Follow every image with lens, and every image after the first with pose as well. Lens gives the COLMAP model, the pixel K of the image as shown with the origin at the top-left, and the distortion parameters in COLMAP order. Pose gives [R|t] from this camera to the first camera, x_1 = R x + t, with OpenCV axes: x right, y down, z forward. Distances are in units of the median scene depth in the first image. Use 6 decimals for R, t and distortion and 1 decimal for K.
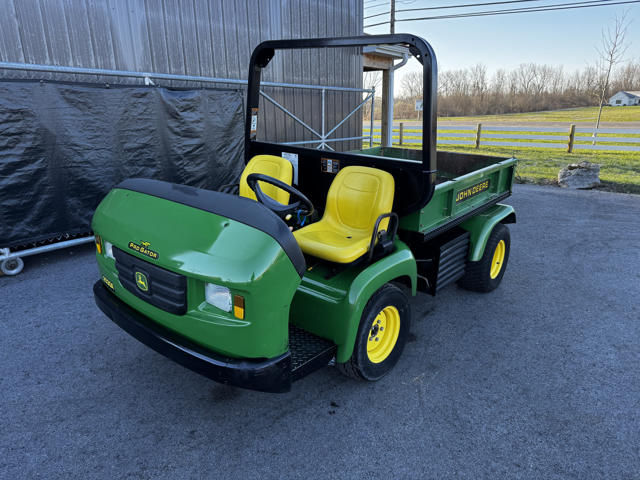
lens RADIAL K [[441.7, 0, 322.8], [0, 441.7, 262.1], [0, 0, 1]] dist [0.055353, -0.062001]
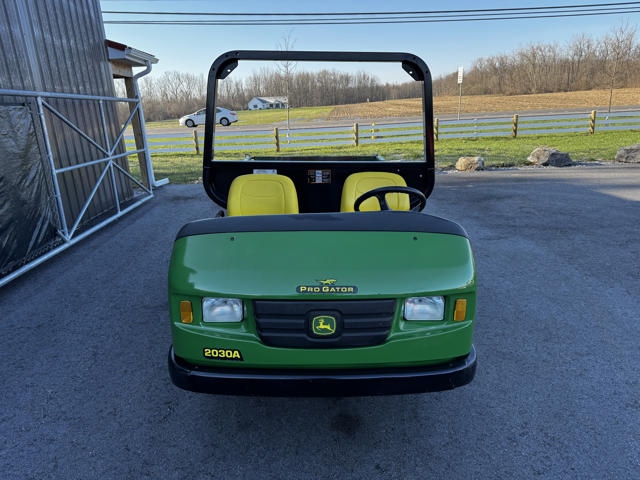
lens RADIAL K [[441.7, 0, 322.8], [0, 441.7, 262.1], [0, 0, 1]] dist [0.055353, -0.062001]
pose [[0.761572, -0.238800, 0.602480, -0.326910], [0.247275, 0.966380, 0.070465, -0.050374], [-0.599052, 0.095314, 0.795017, 0.107593]]
